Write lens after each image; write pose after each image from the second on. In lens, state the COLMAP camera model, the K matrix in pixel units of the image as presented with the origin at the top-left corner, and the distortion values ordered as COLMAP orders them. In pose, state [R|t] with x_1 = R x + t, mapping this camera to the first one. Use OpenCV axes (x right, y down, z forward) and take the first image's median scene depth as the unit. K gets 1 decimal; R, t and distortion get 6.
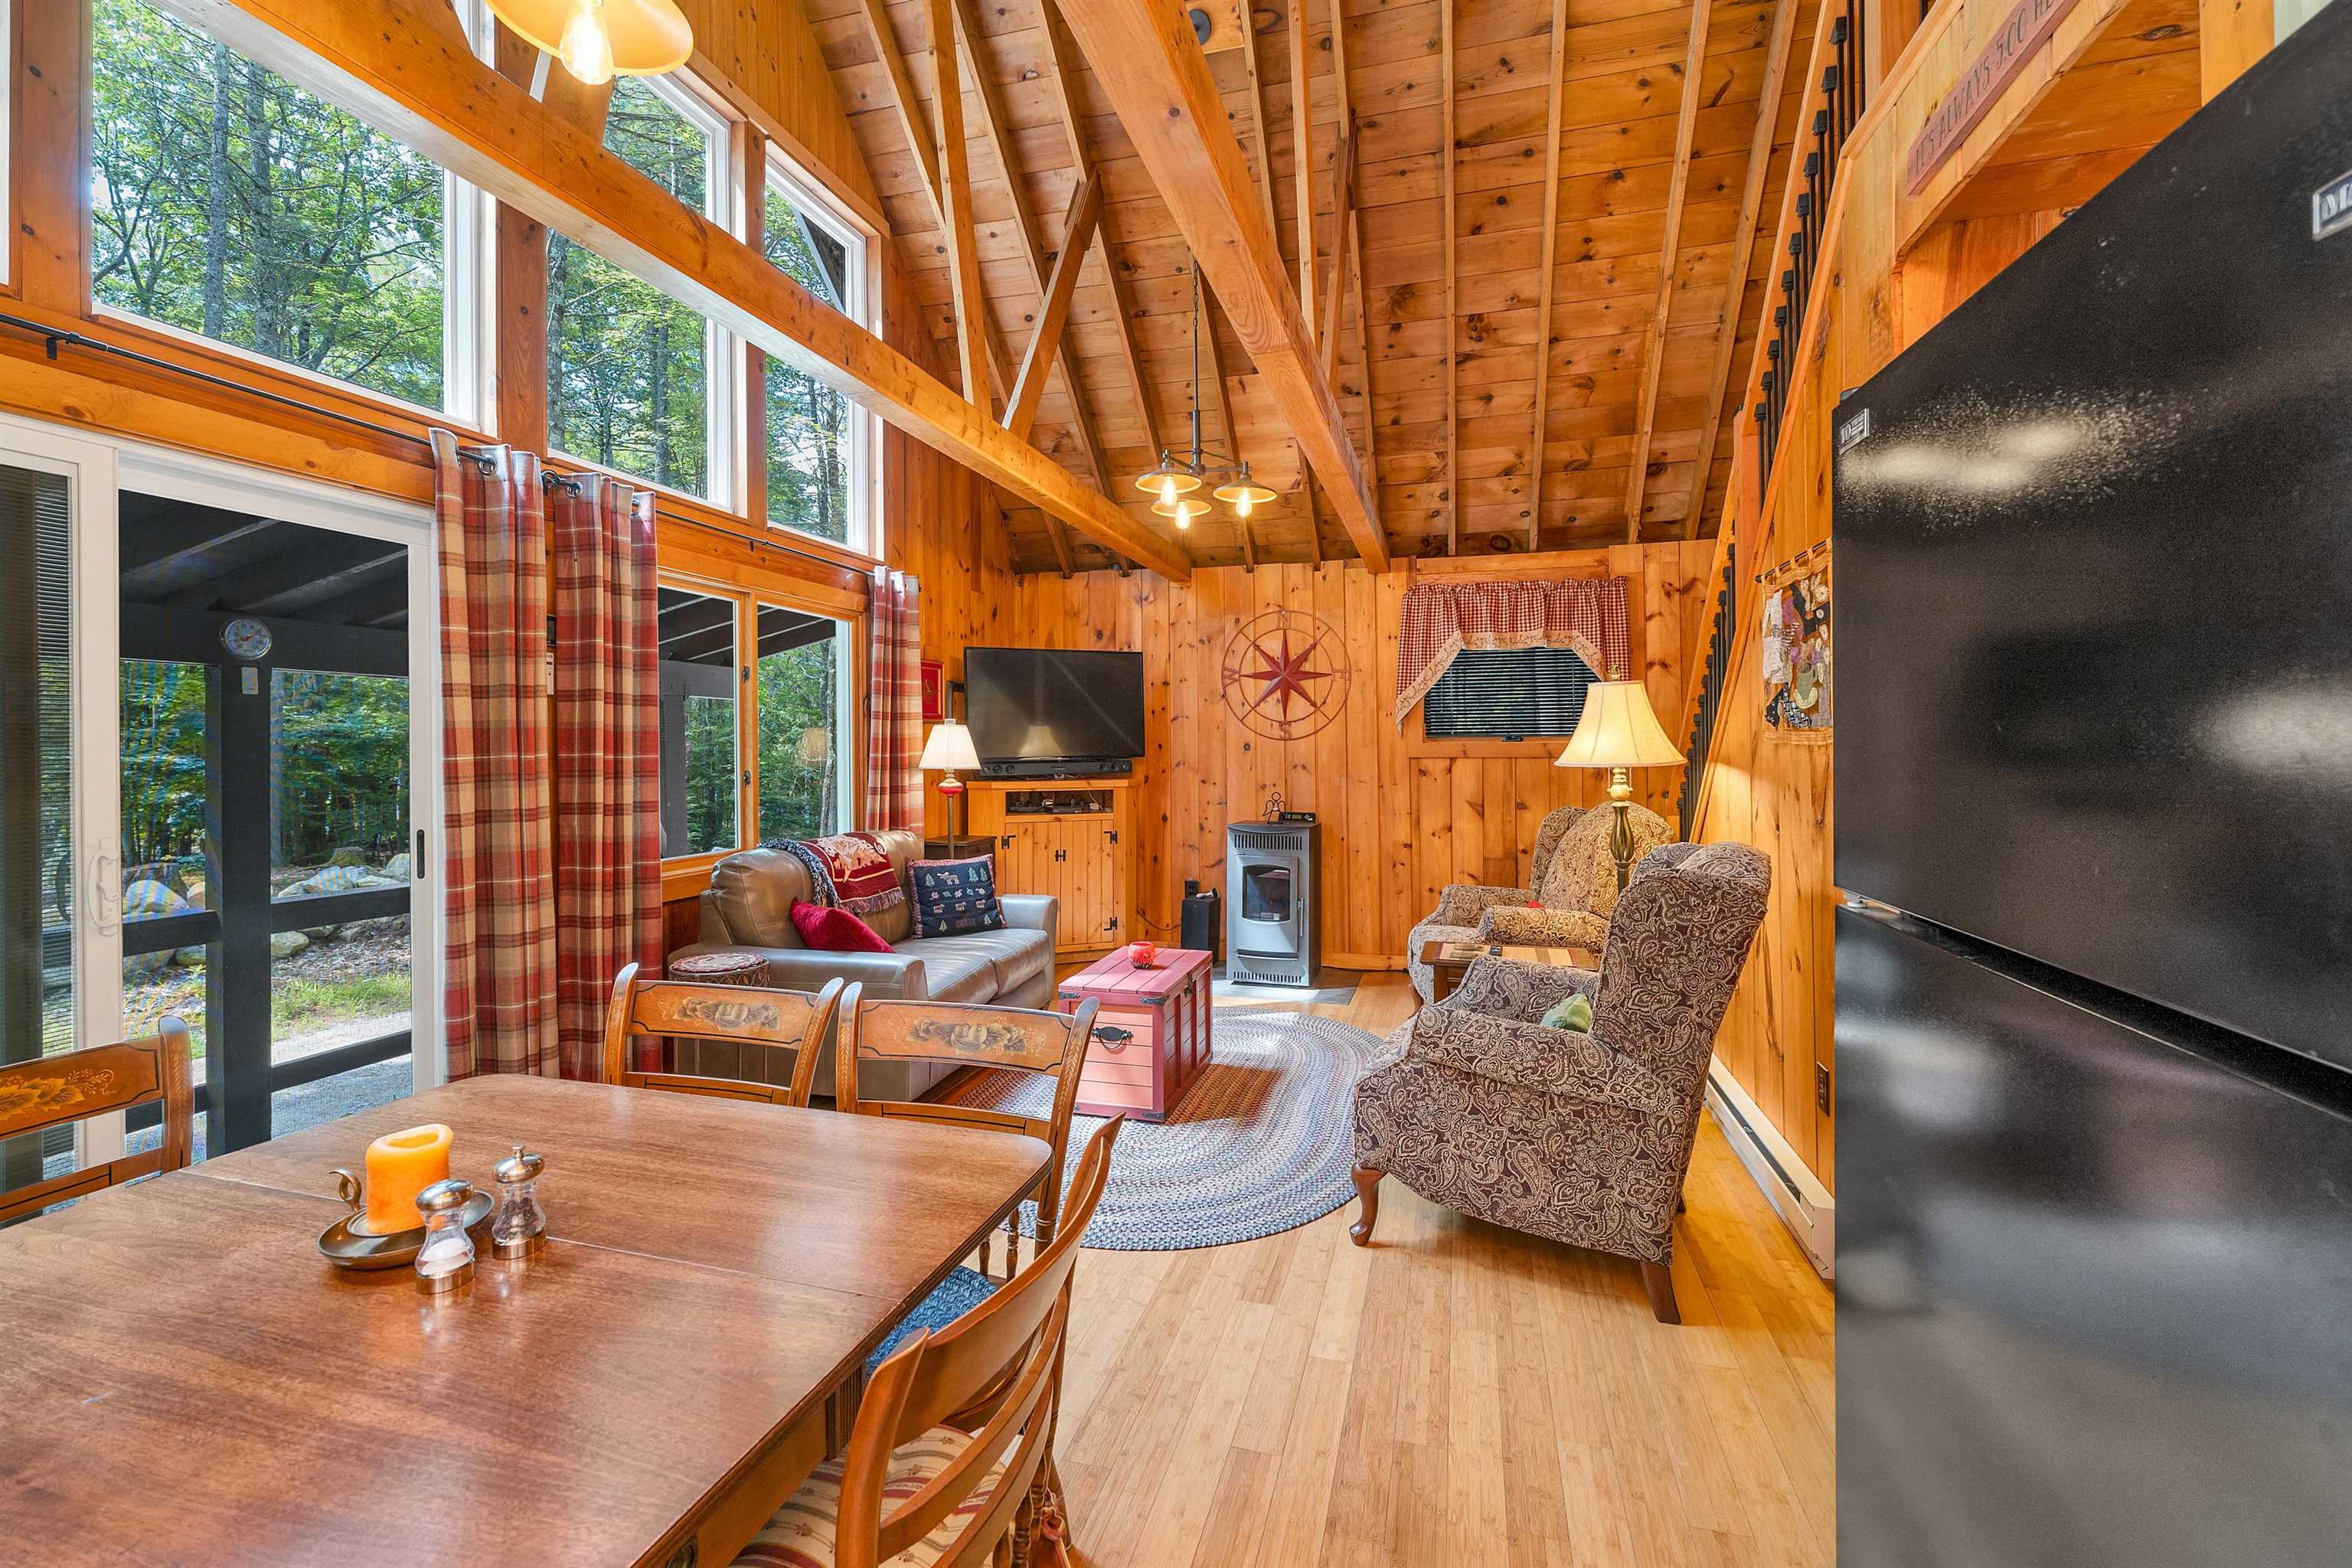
lens RADIAL K [[991.2, 0, 1178.6], [0, 991.2, 741.4], [0, 0, 1]] dist [0.000760, -0.000043]
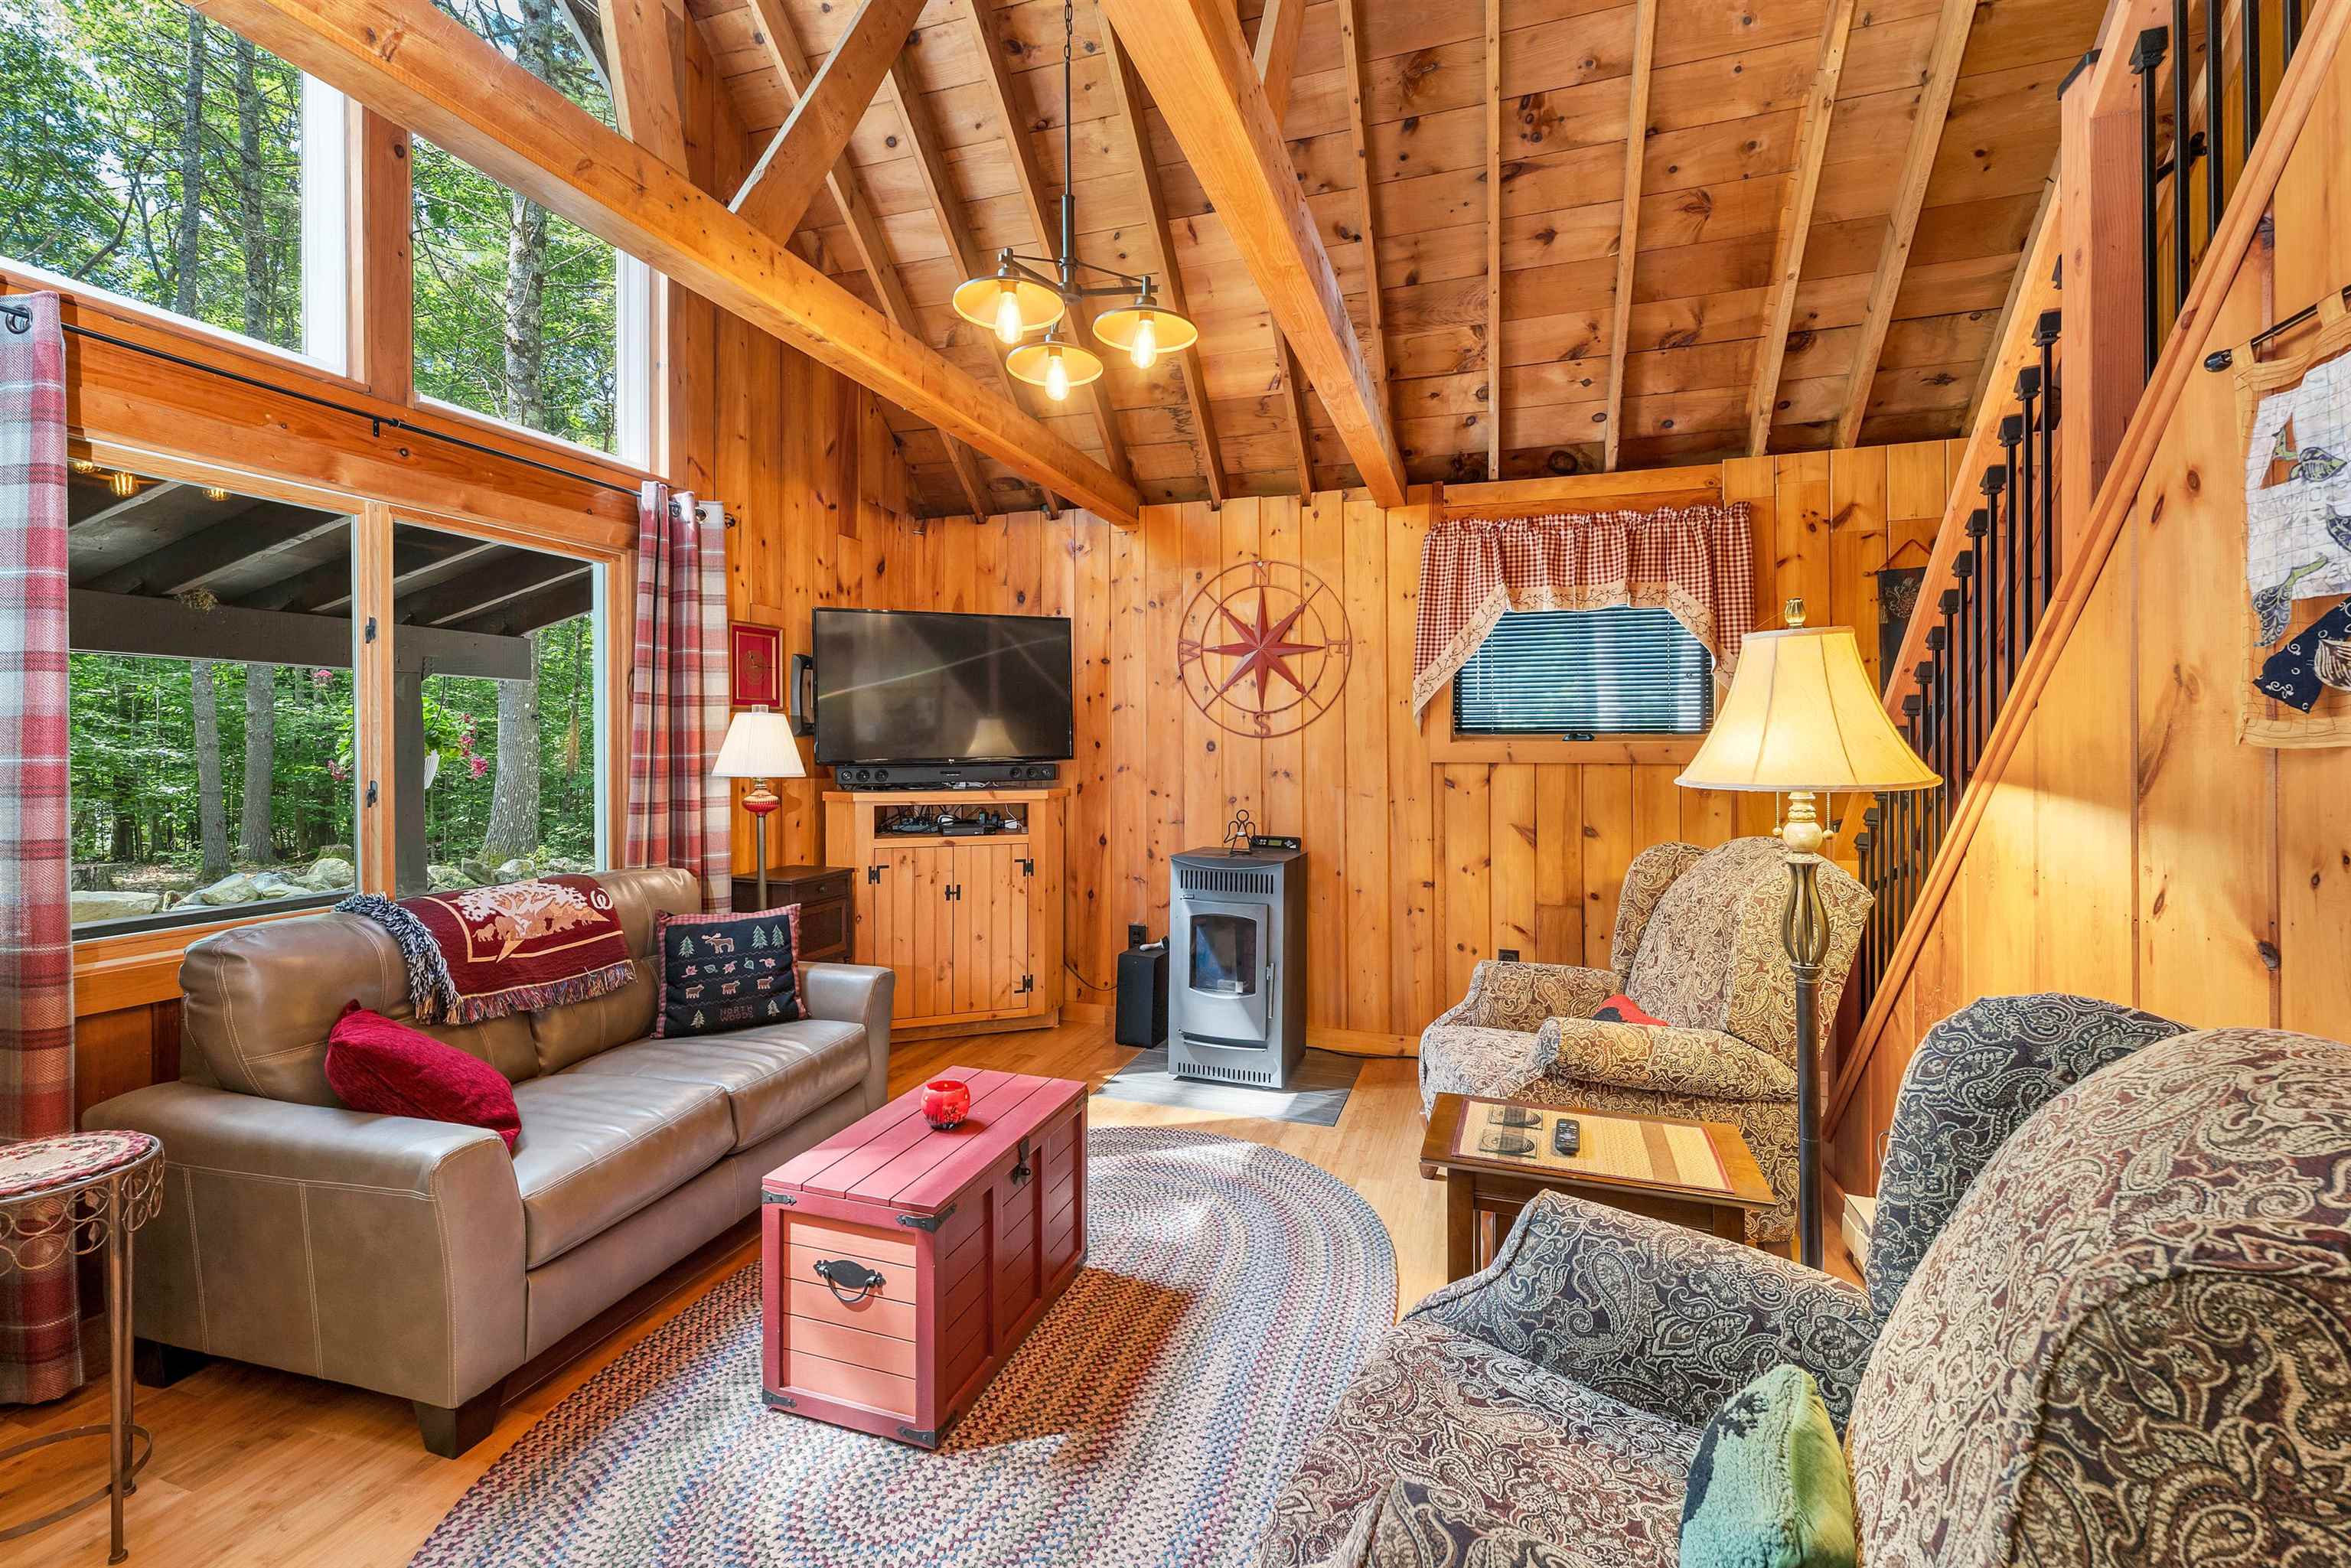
lens RADIAL K [[990.8, 0, 1172.4], [0, 990.8, 747.3], [0, 0, 1]] dist [0.000760, -0.000043]
pose [[0.998879, 0.004826, -0.047087, 0.090653], [-0.004440, 0.999956, 0.008299, 0.000040], [0.047125, -0.008081, 0.998856, 0.314933]]
